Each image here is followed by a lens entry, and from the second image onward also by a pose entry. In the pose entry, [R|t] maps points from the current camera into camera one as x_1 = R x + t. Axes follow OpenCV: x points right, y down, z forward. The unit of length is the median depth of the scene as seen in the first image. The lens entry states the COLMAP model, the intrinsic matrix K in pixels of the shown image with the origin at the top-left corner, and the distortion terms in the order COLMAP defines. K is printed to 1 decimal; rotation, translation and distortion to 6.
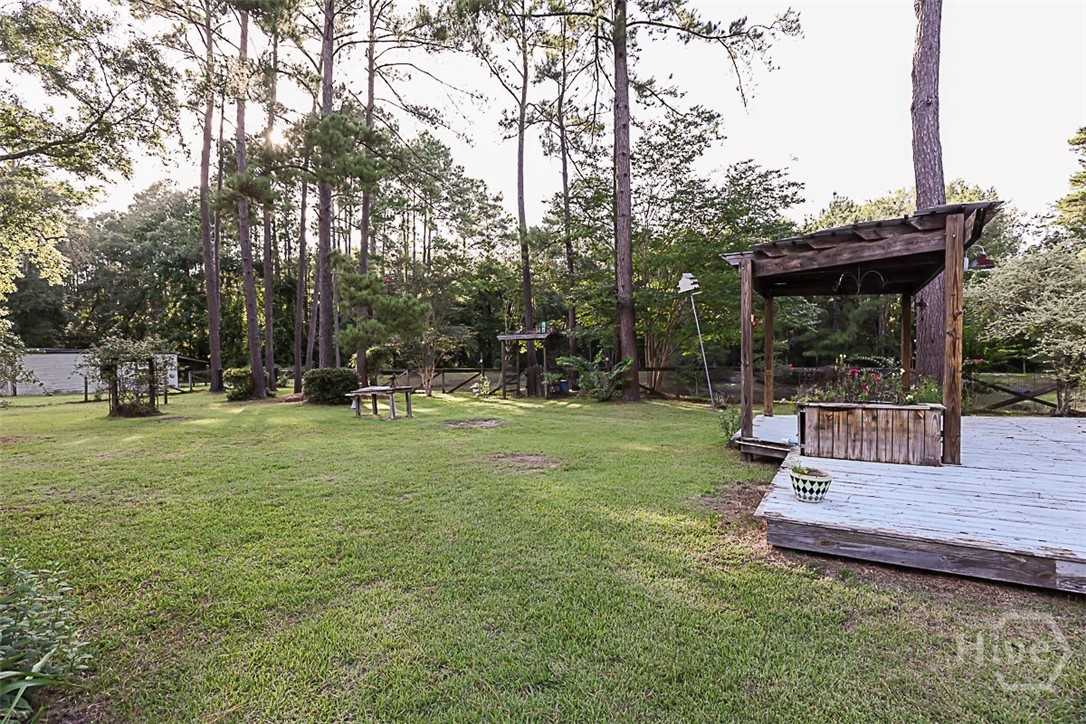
lens RADIAL K [[495.1, 0, 544.2], [0, 495.1, 368.0], [0, 0, 1]] dist [-0.031673, 0.005108]
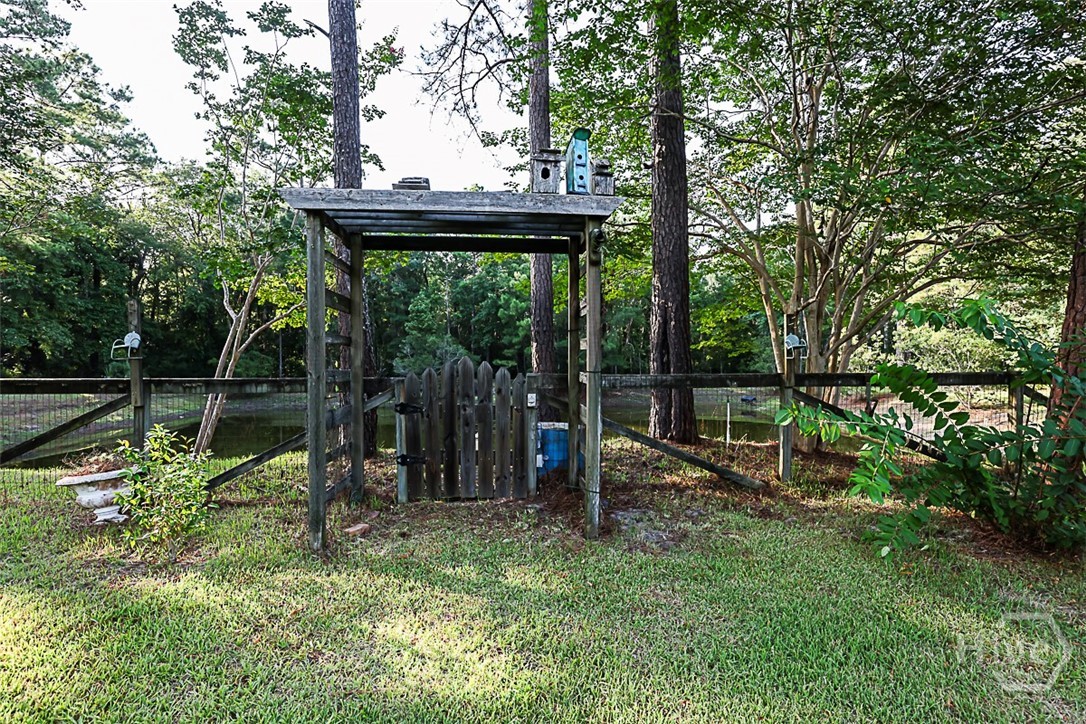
lens RADIAL K [[495.1, 0, 542.9], [0, 495.1, 364.3], [0, 0, 1]] dist [-0.031673, 0.005108]
pose [[0.799068, 0.003662, 0.601229, -0.203581], [0.012926, 0.999646, -0.023269, 0.003272], [-0.601102, 0.026365, 0.798738, 1.358904]]
